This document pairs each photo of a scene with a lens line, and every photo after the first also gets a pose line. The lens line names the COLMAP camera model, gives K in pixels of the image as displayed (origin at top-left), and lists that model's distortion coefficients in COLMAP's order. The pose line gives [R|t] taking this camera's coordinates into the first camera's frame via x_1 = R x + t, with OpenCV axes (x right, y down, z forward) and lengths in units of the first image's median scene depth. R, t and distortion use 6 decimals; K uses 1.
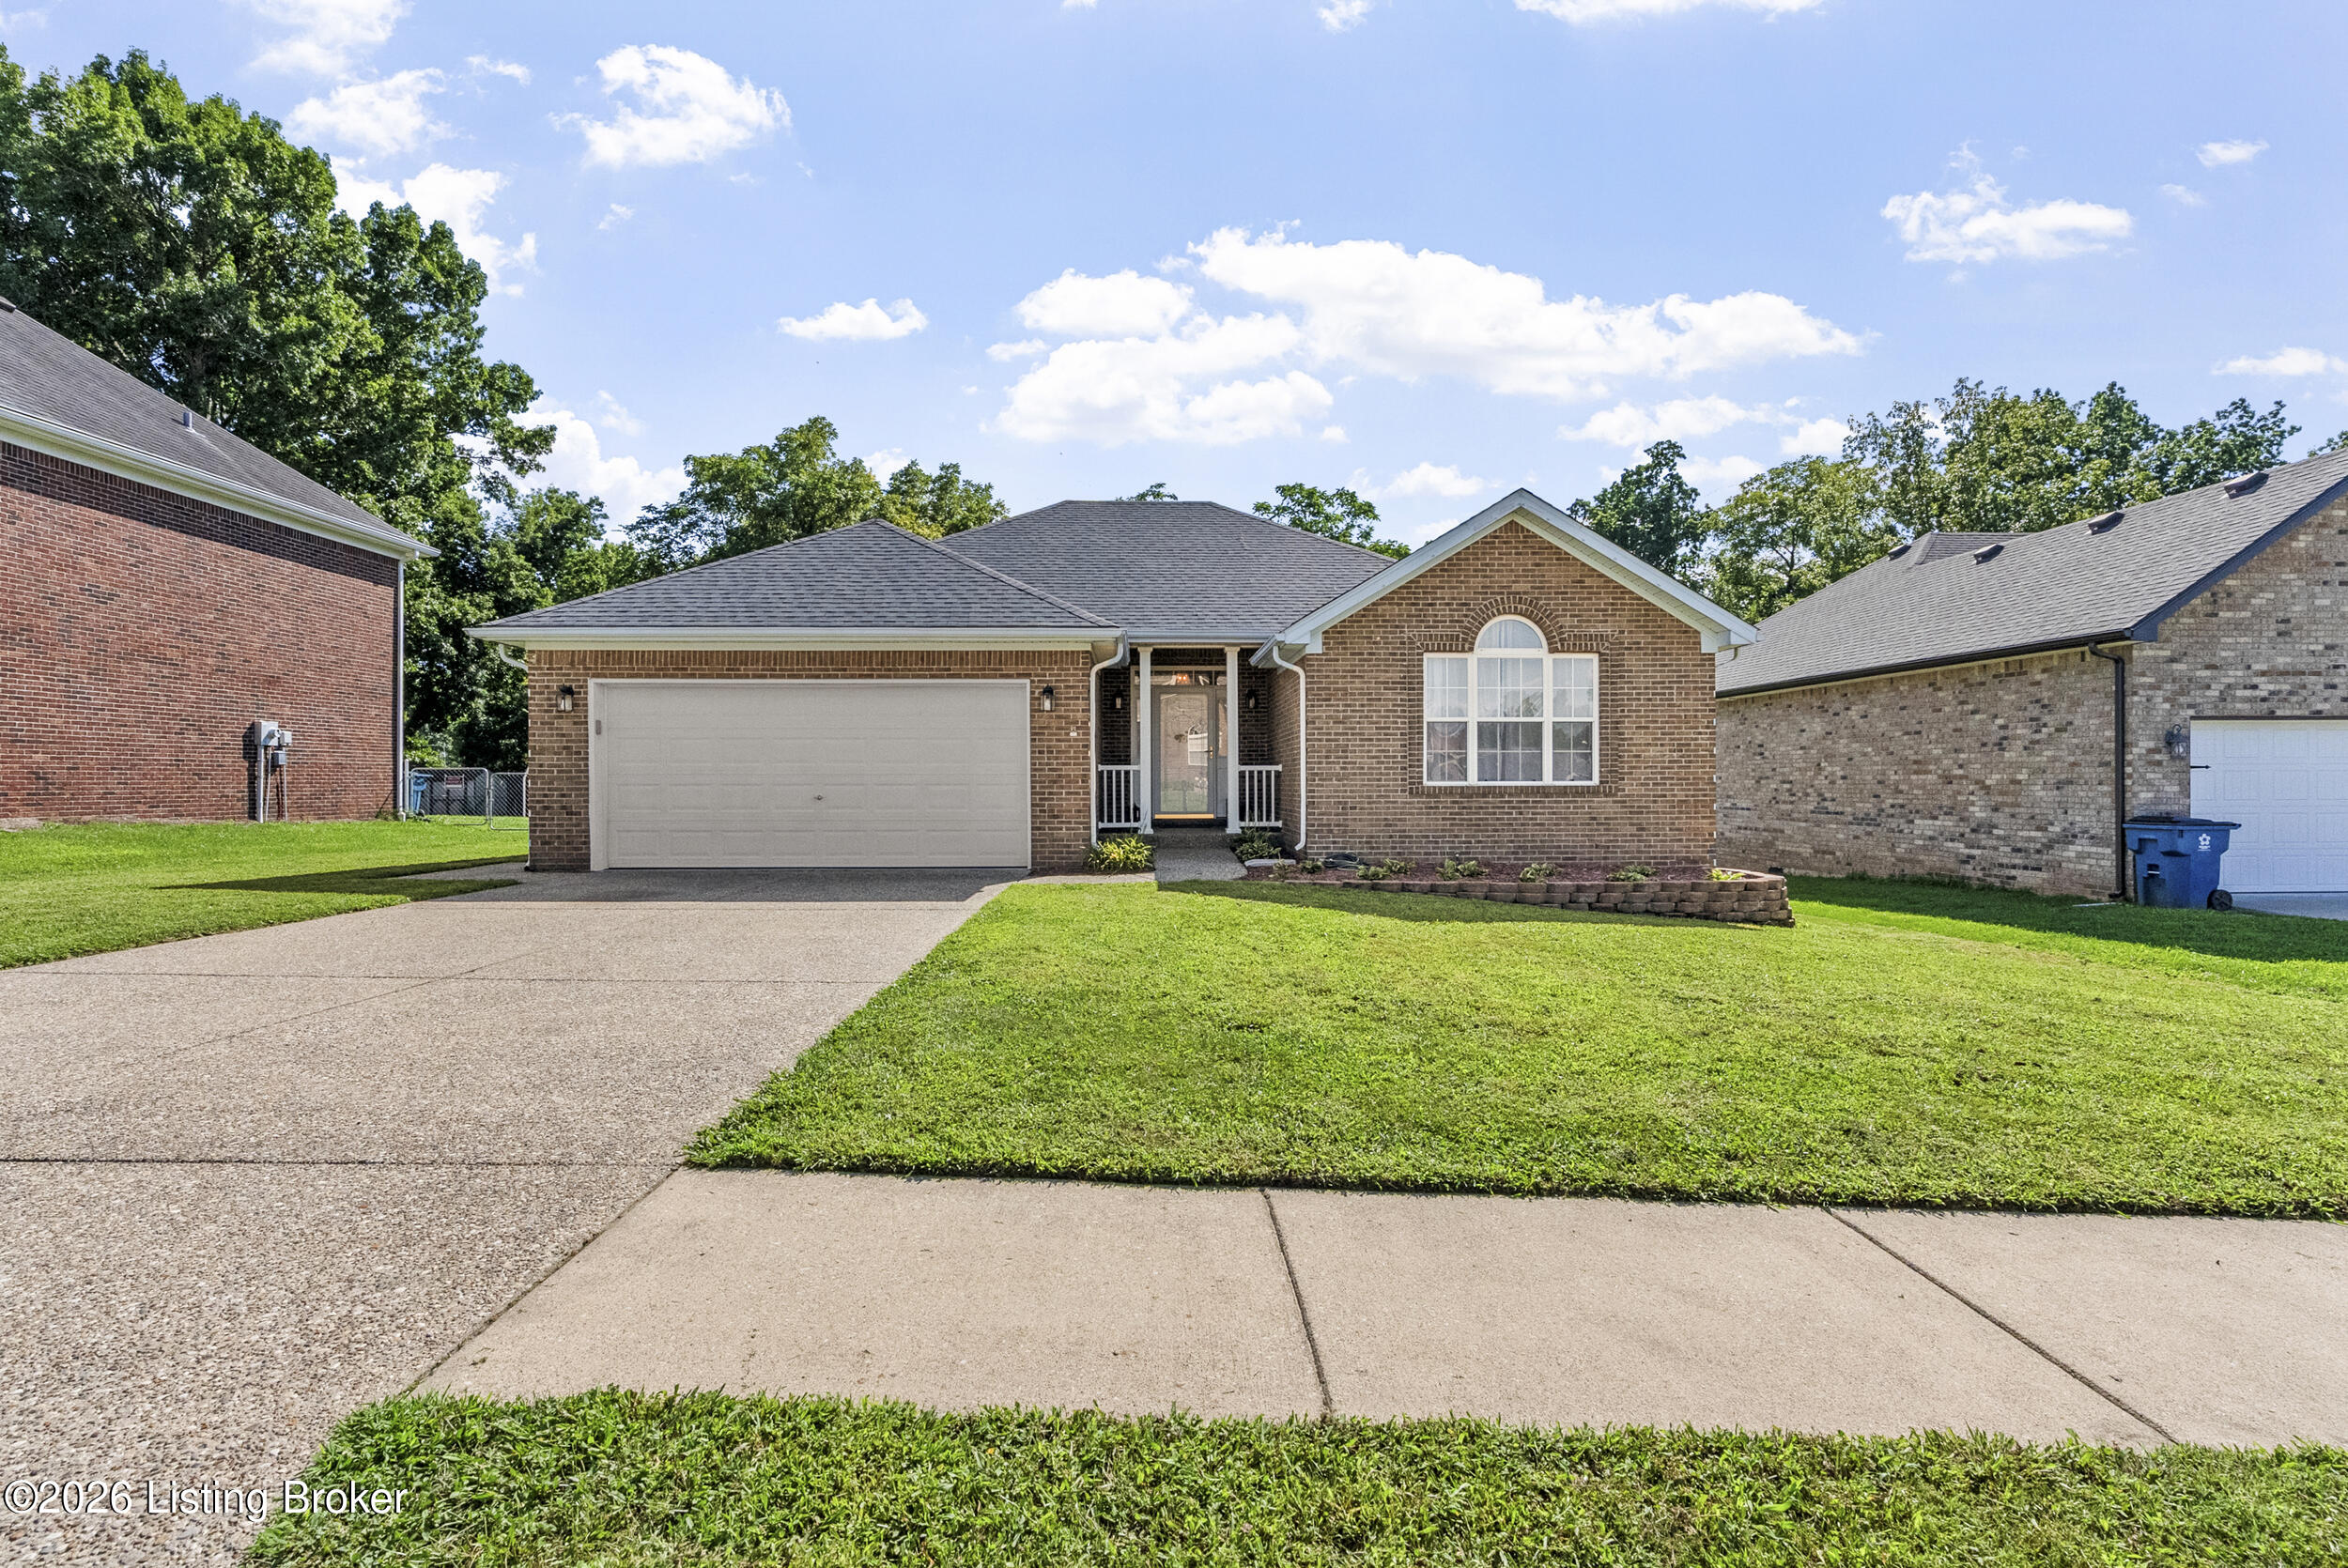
lens RADIAL K [[1068.2, 0, 1184.2], [0, 1068.2, 786.3], [0, 0, 1]] dist [-0.002612, -0.000109]
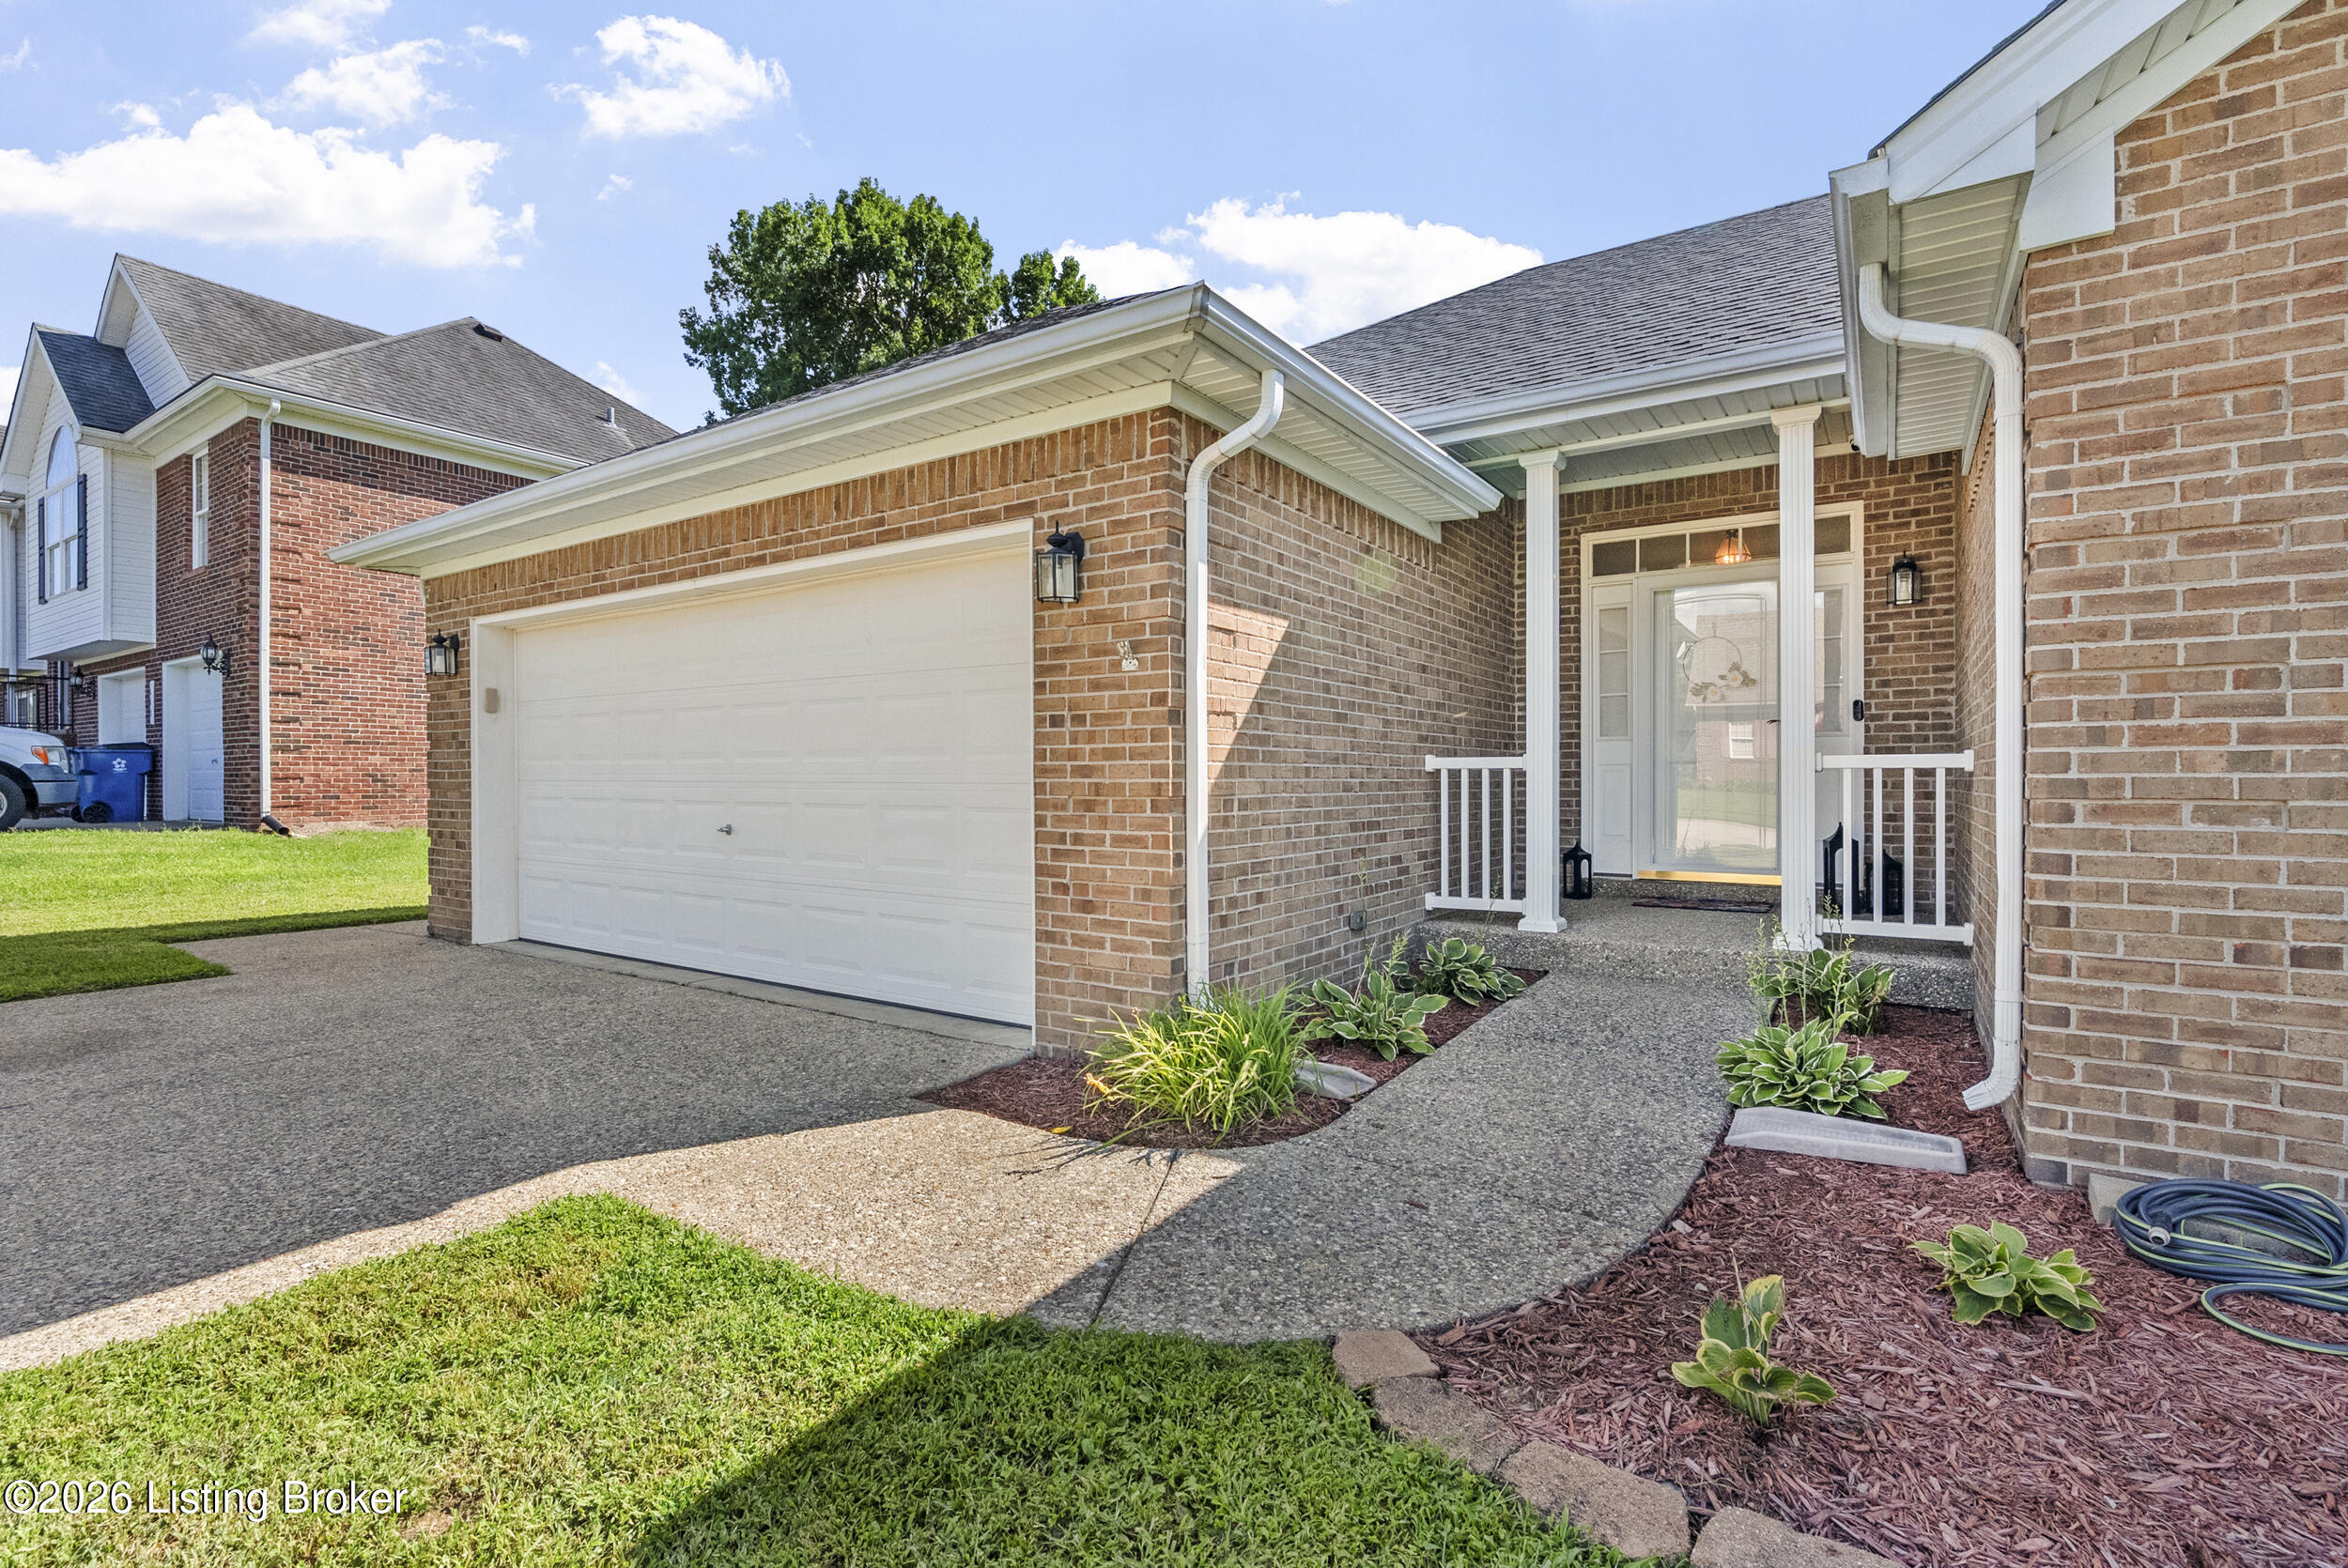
lens RADIAL K [[1068.2, 0, 1184.2], [0, 1068.2, 786.3], [0, 0, 1]] dist [-0.002612, -0.000109]
pose [[0.809626, 0.006596, -0.586909, 0.100760], [-0.004554, 0.999977, 0.004955, -0.011584], [0.586929, -0.001339, 0.809637, 0.693543]]
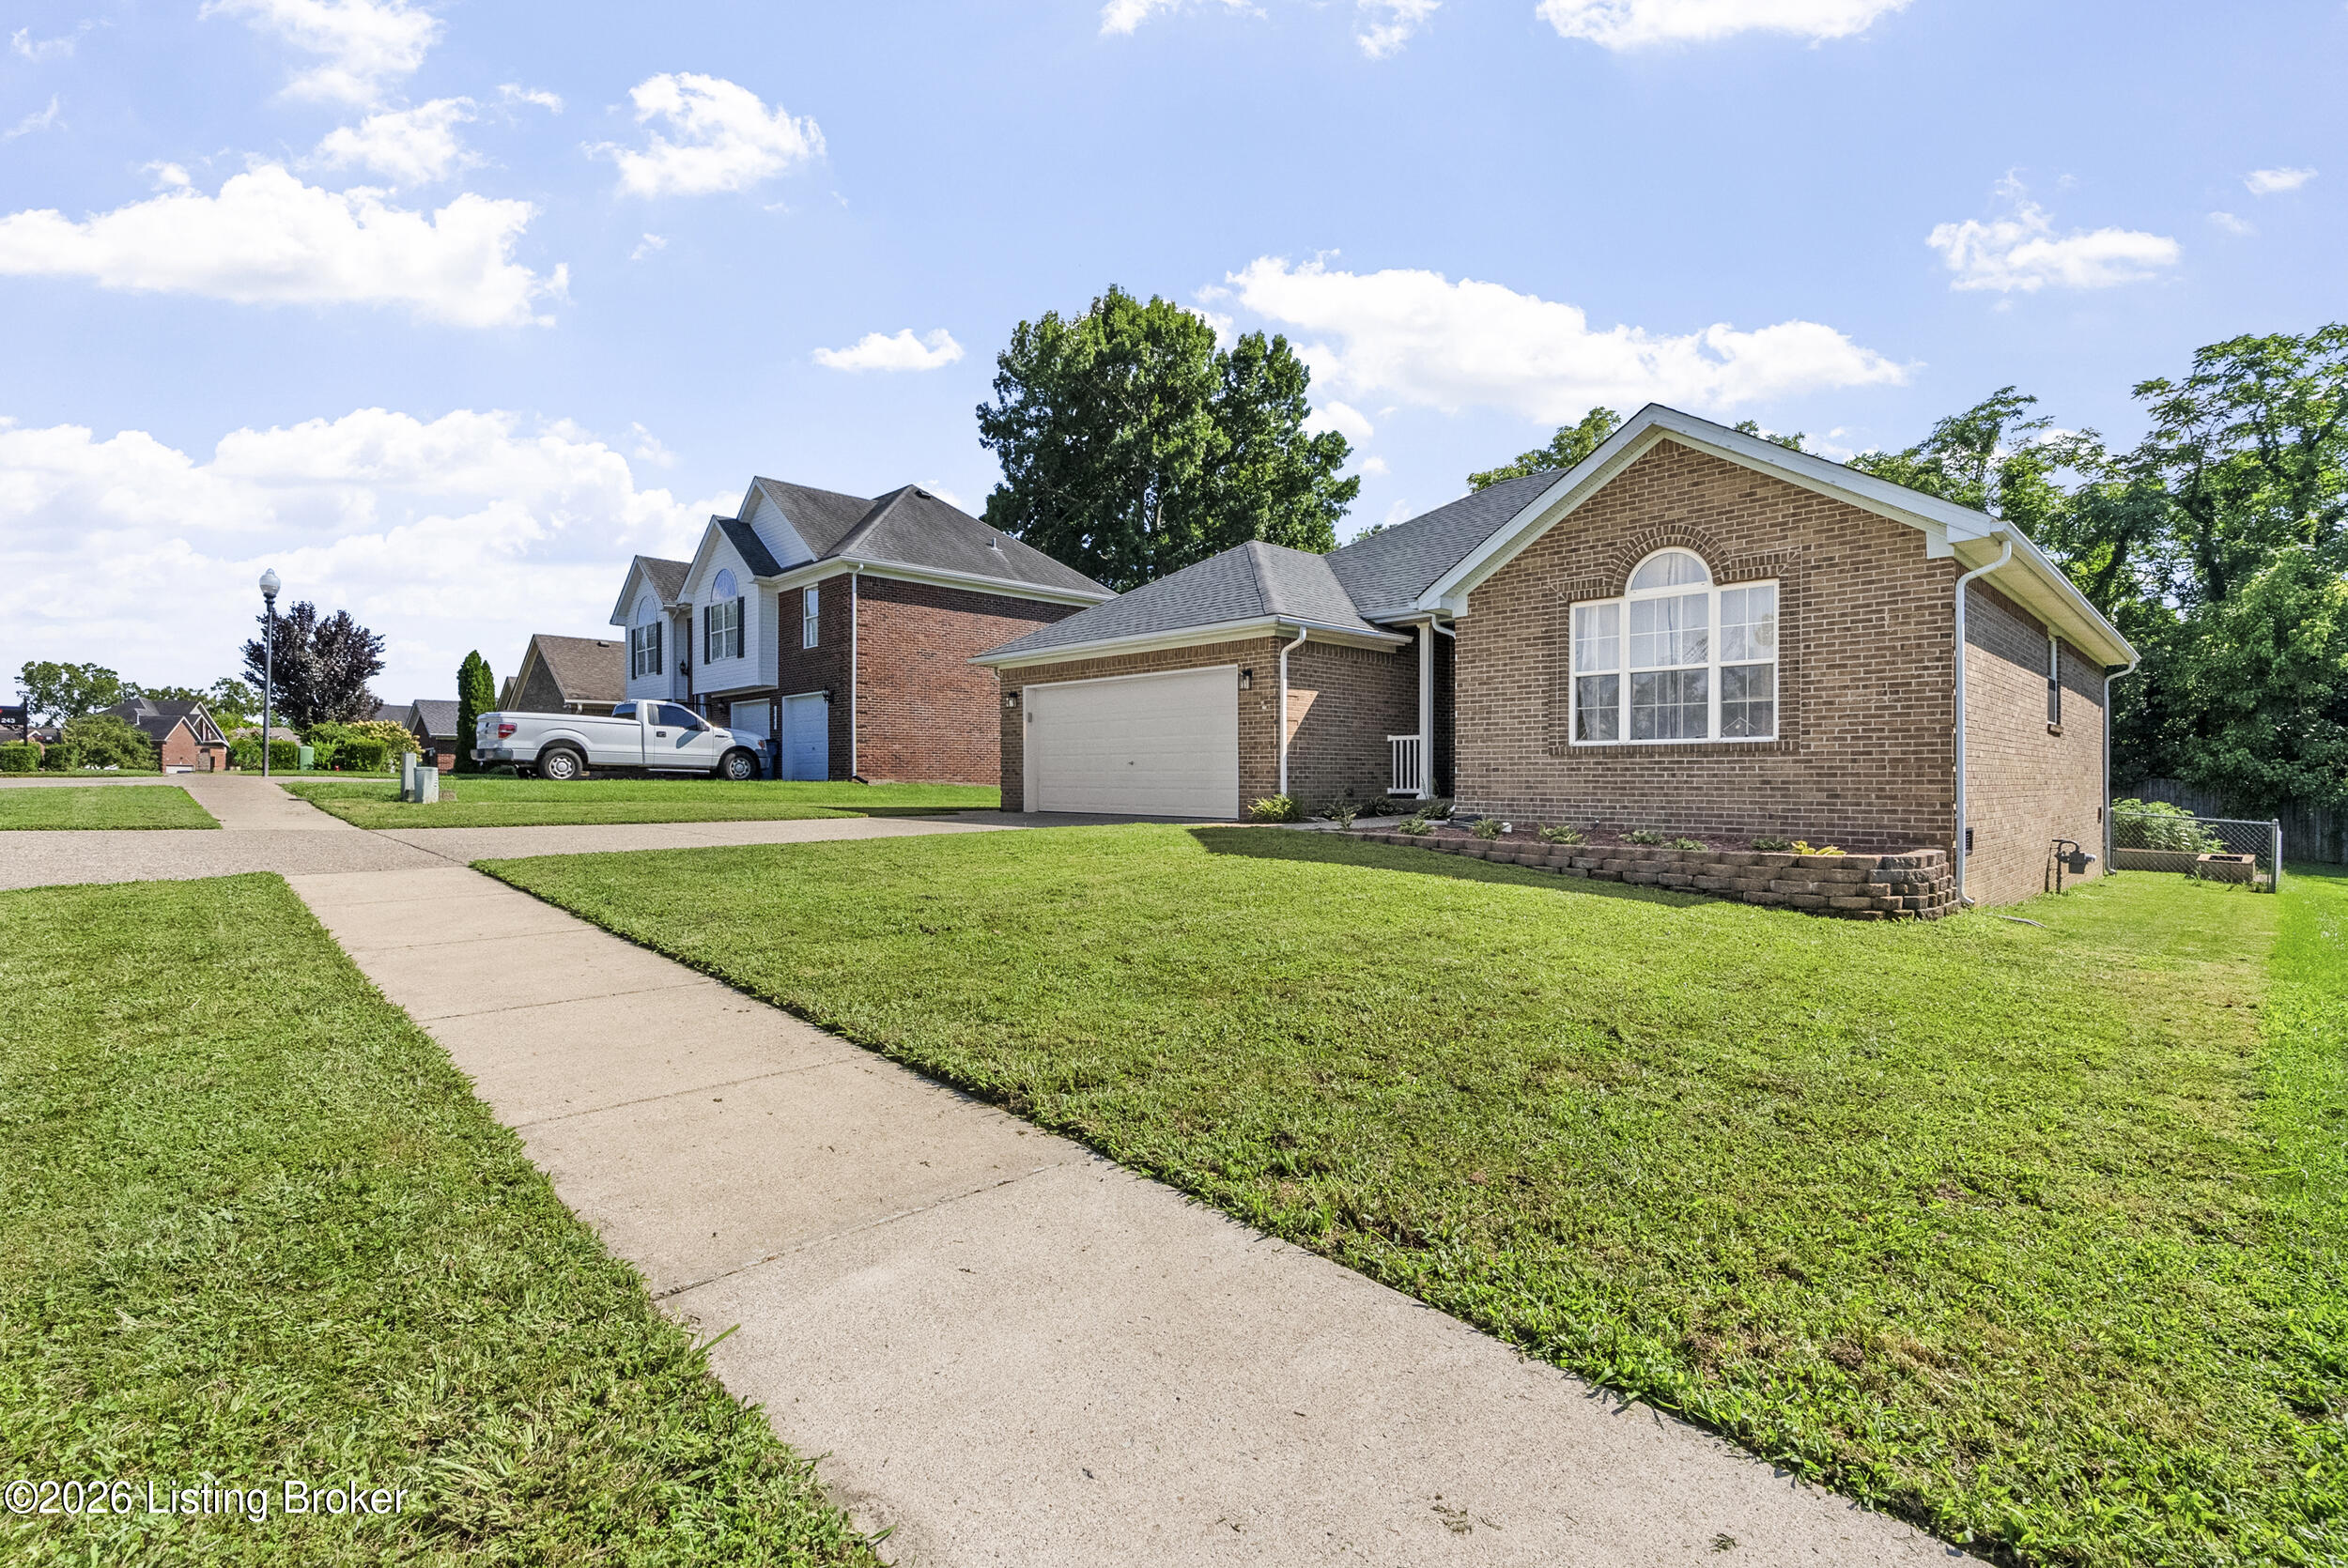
lens RADIAL K [[1083.2, 0, 1197.9], [0, 1083.2, 784.4], [0, 0, 1]] dist [-0.000507, 0.000008]
pose [[0.683649, 0.005484, -0.729791, 0.680190], [-0.003635, 0.999985, 0.004109, 0.029787], [0.729802, -0.000156, 0.683658, 0.116314]]
